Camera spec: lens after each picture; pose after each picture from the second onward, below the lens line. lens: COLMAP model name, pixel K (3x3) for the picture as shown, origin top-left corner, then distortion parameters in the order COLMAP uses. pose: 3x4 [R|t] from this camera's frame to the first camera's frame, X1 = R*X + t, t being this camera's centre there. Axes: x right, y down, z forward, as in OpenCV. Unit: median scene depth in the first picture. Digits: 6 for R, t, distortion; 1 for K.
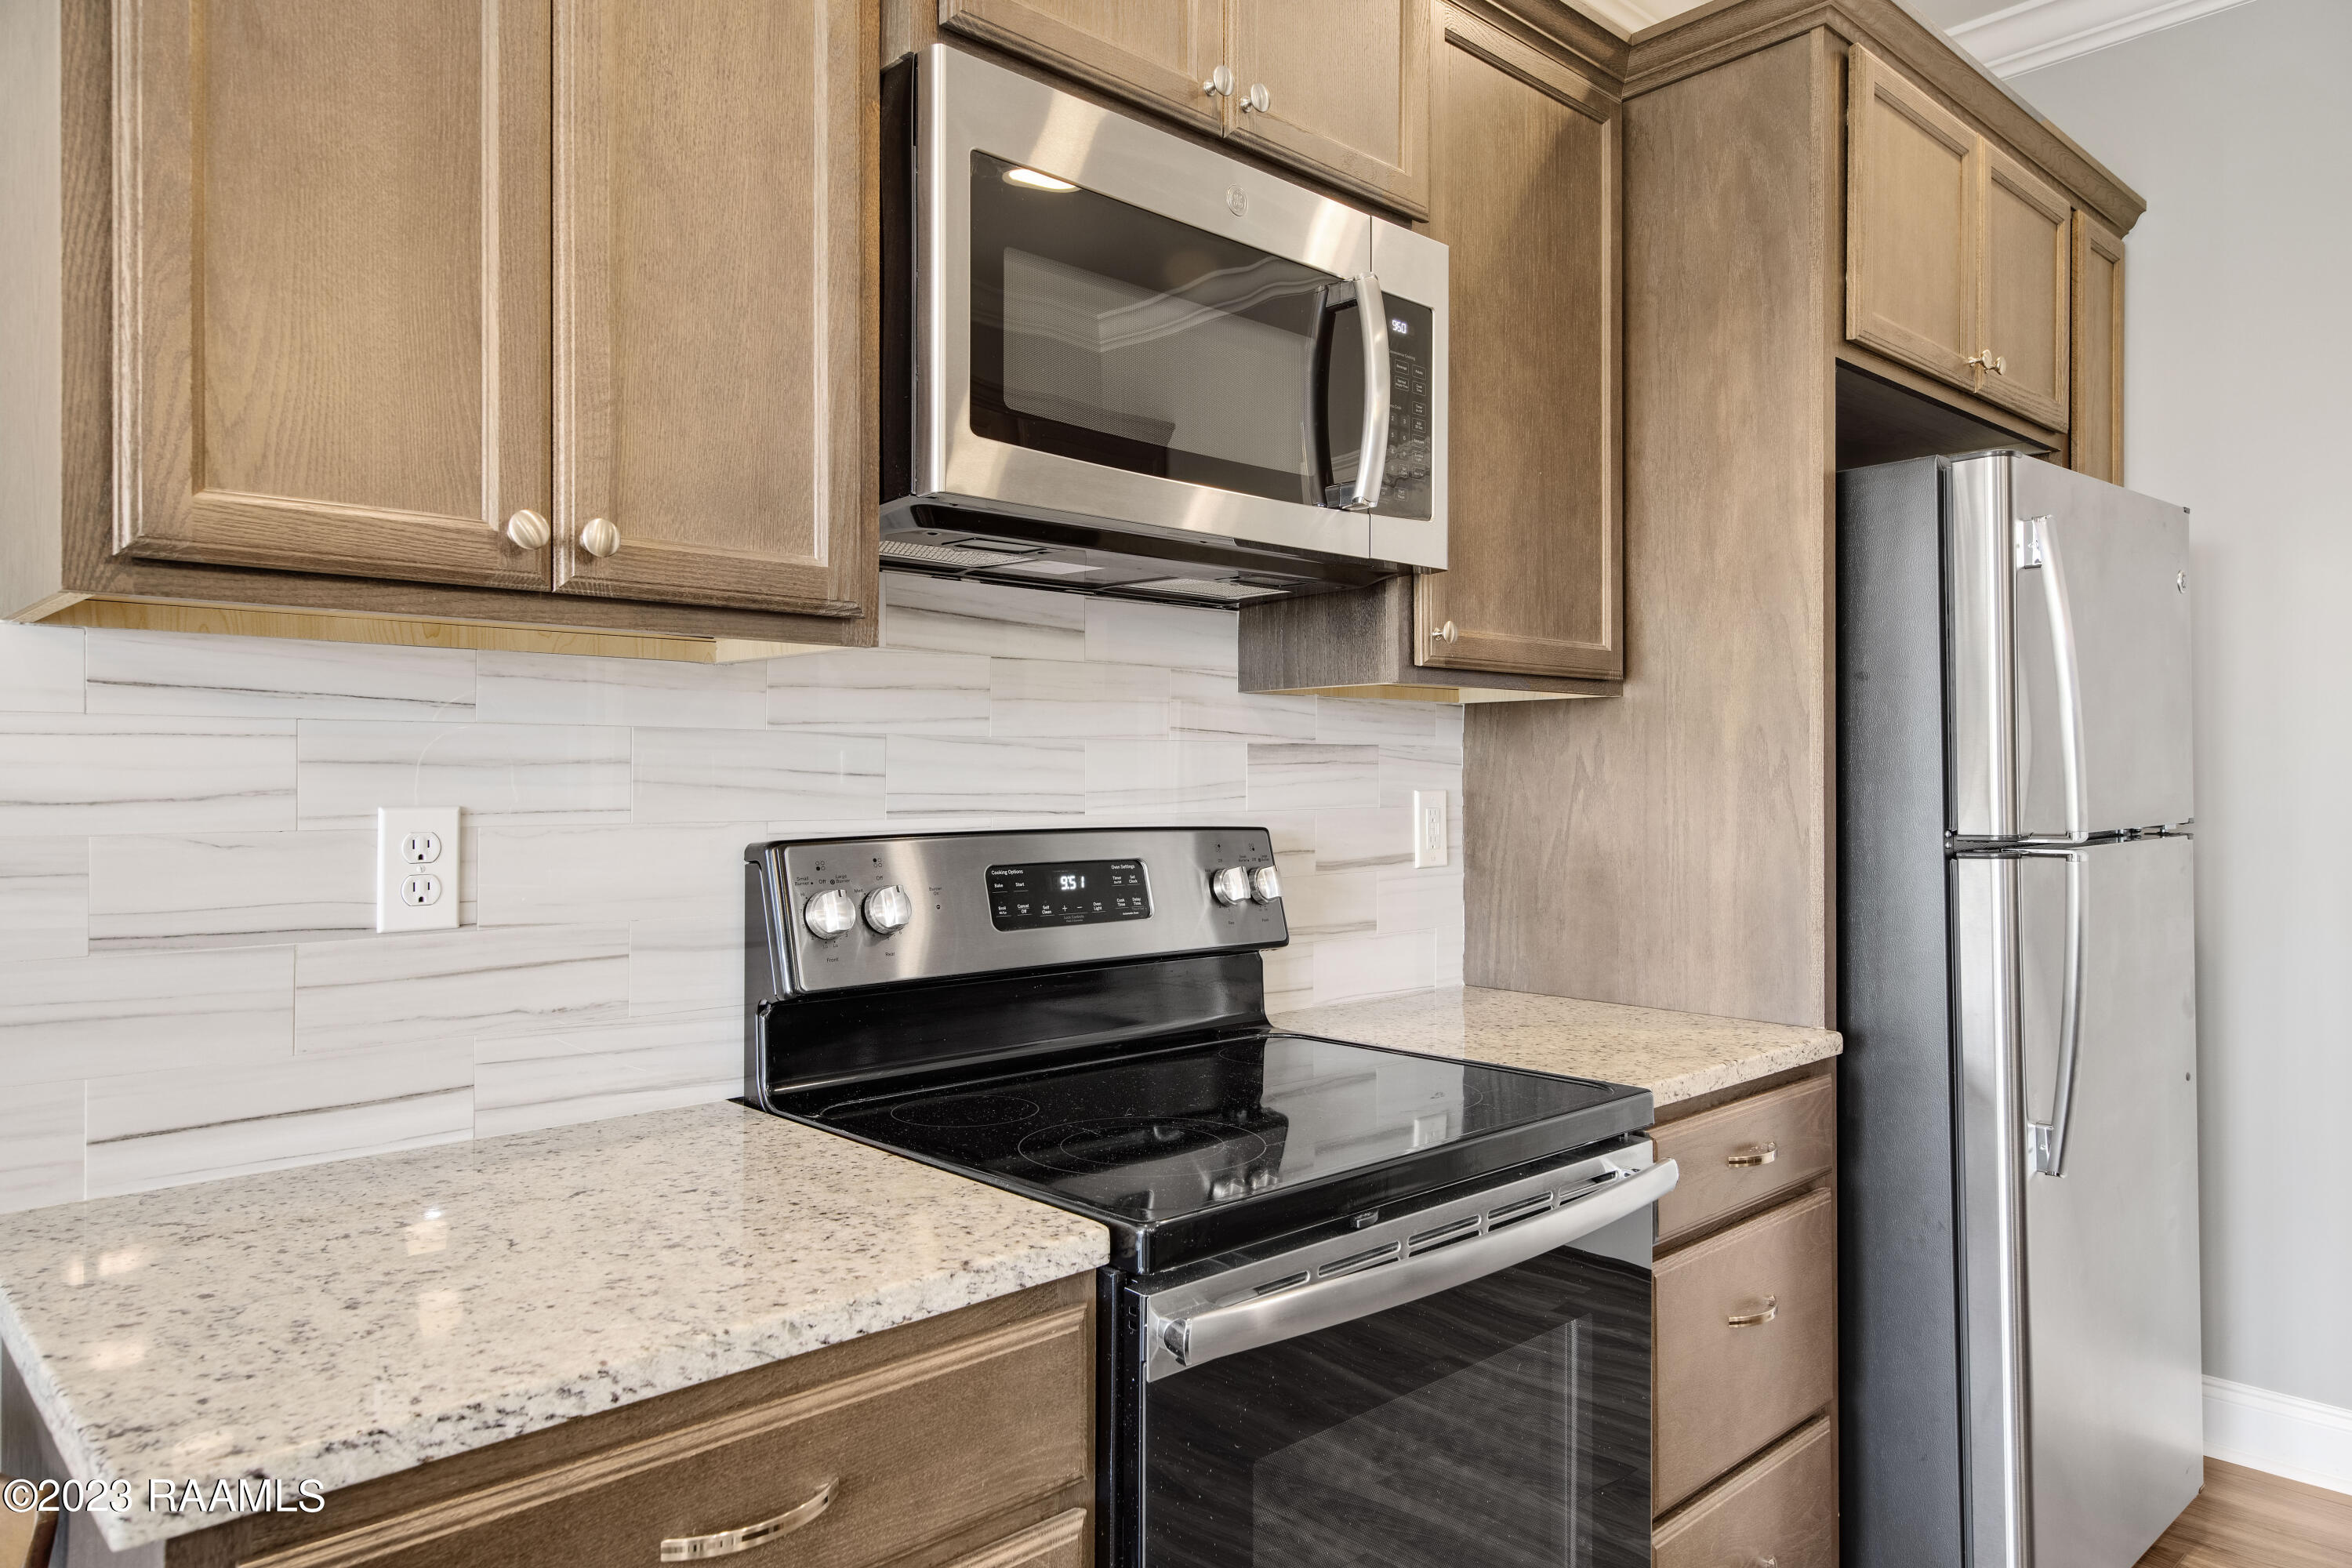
lens RADIAL K [[1522.9, 0, 1176.0], [0, 1522.9, 784.0], [0, 0, 1]] dist [0.006621, 0.000719]
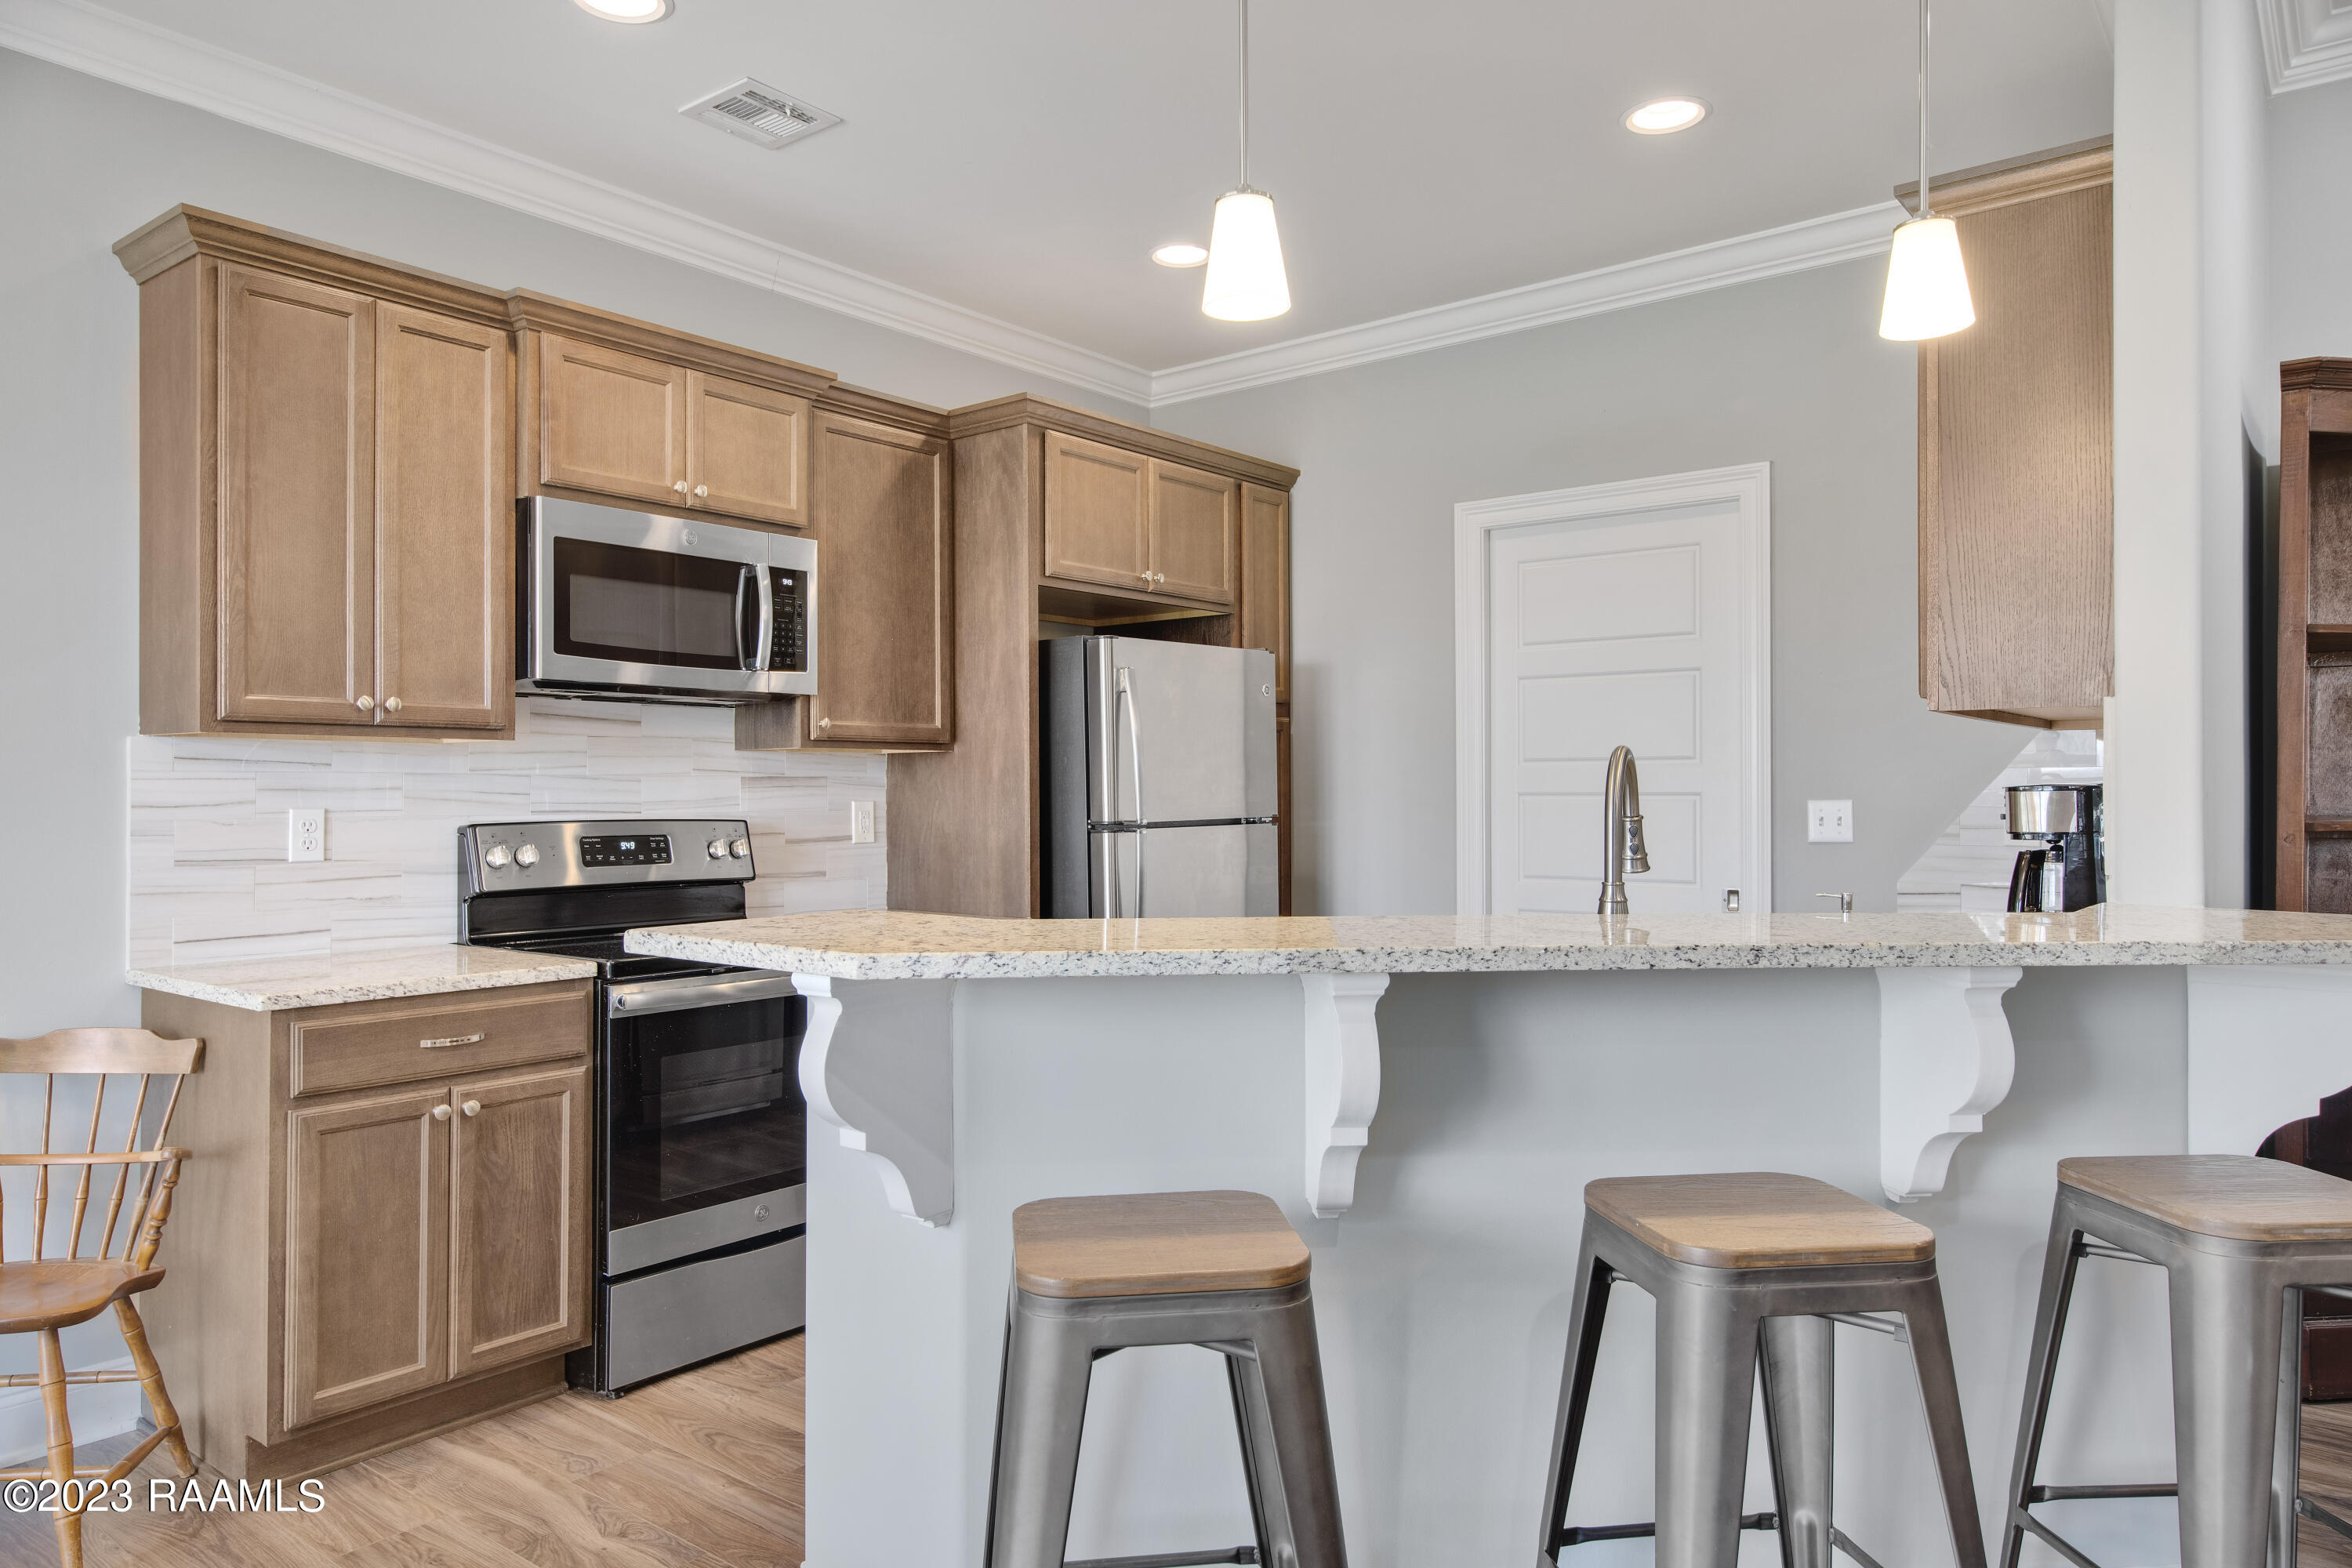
lens RADIAL K [[1506.7, 0, 1176.0], [0, 1506.7, 784.0], [0, 0, 1]] dist [0.017398, -0.005197]
pose [[0.989229, -0.003225, 0.146341, 0.419526], [0.004796, 0.999935, -0.010388, 0.006659], [-0.146298, 0.010977, 0.989180, -1.298431]]
